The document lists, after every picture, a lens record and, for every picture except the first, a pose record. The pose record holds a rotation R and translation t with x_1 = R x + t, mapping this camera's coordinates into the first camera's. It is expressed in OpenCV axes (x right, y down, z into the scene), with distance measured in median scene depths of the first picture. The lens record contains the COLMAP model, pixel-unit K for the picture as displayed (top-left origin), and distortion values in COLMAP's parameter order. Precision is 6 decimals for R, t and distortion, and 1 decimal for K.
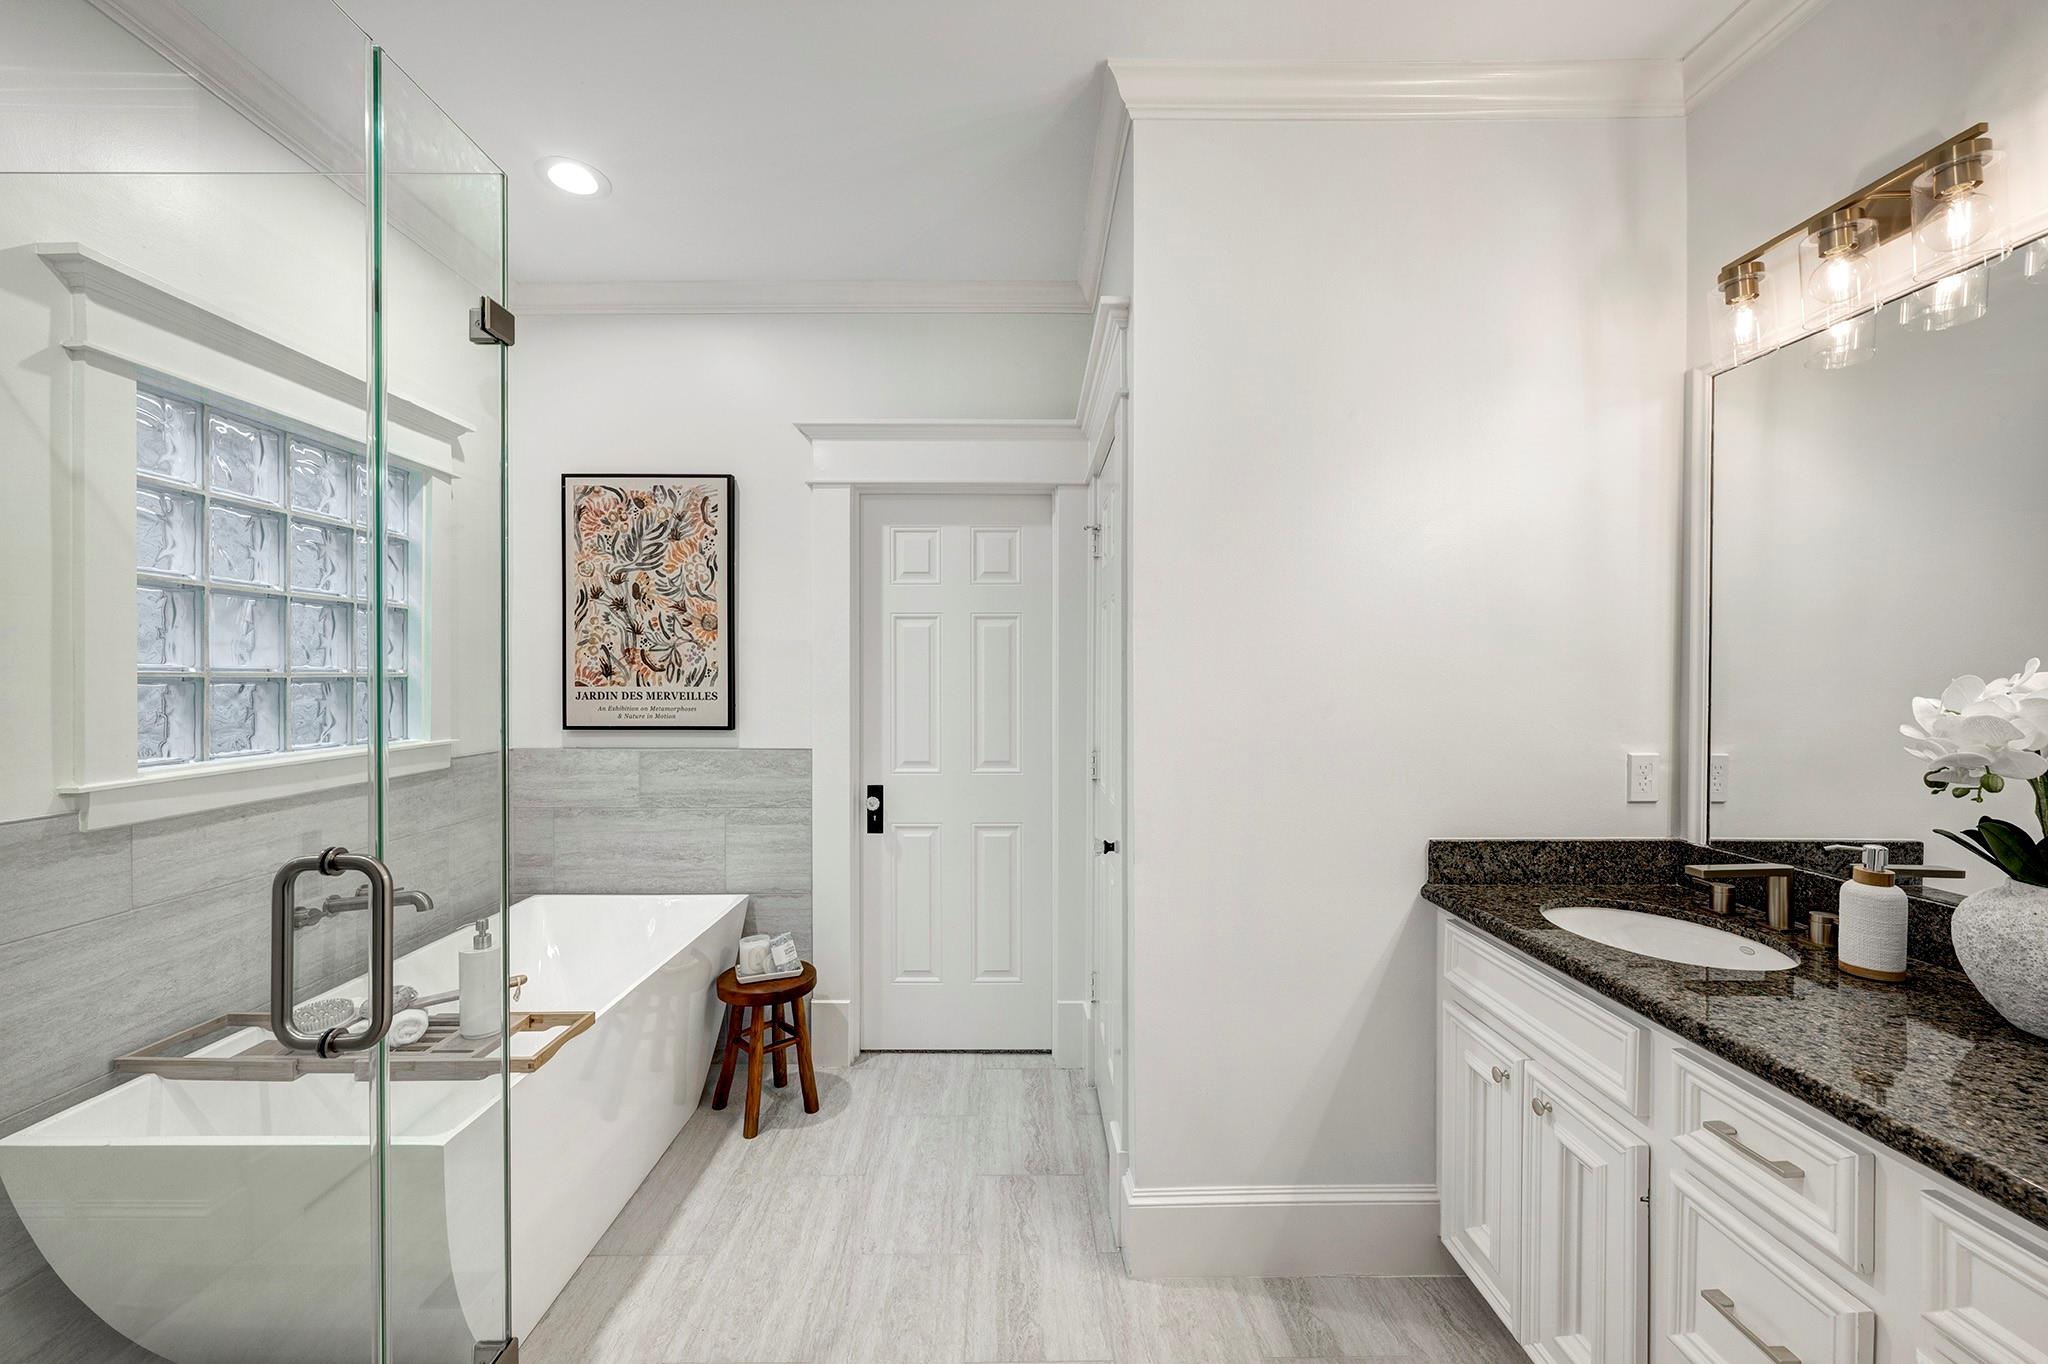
lens RADIAL K [[818.4, 0, 1017.7], [0, 818.4, 685.9], [0, 0, 1]] dist [-0.002774, 0.001394]
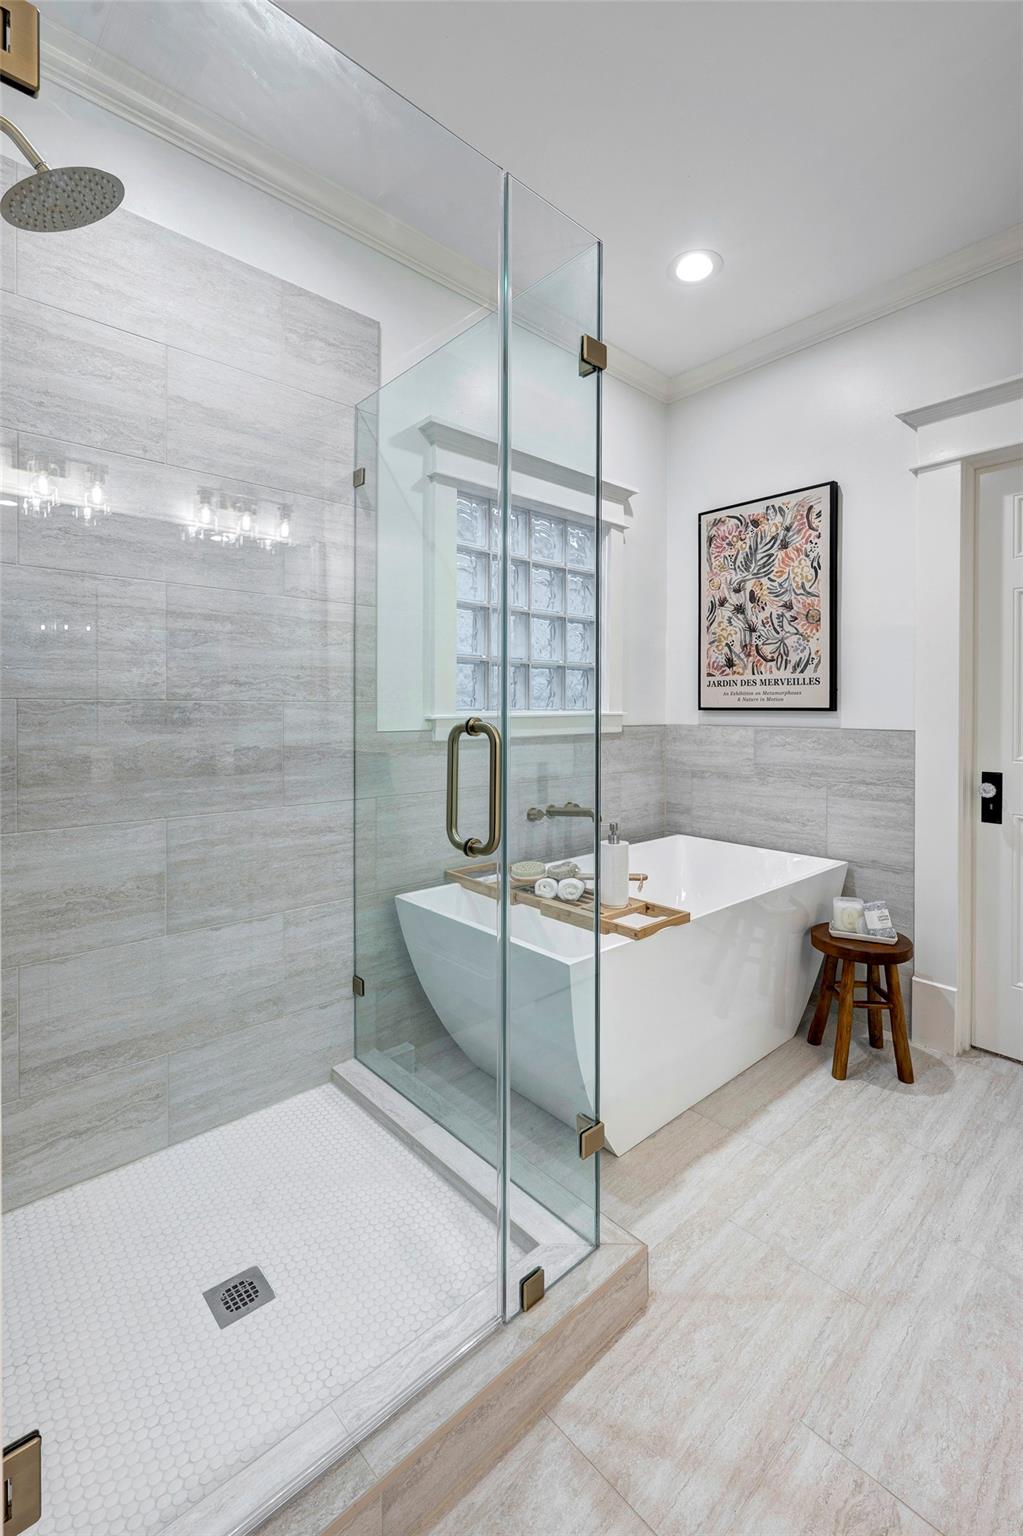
lens RADIAL K [[663.6, 0, 503.7], [0, 663.6, 715.2], [0, 0, 1]] dist [-0.001834, -0.000598]
pose [[0.657162, 0.005011, -0.753733, 0.037797], [-0.003175, 0.999987, 0.003880, 0.063356], [0.753743, -0.000157, 0.657170, 0.082081]]
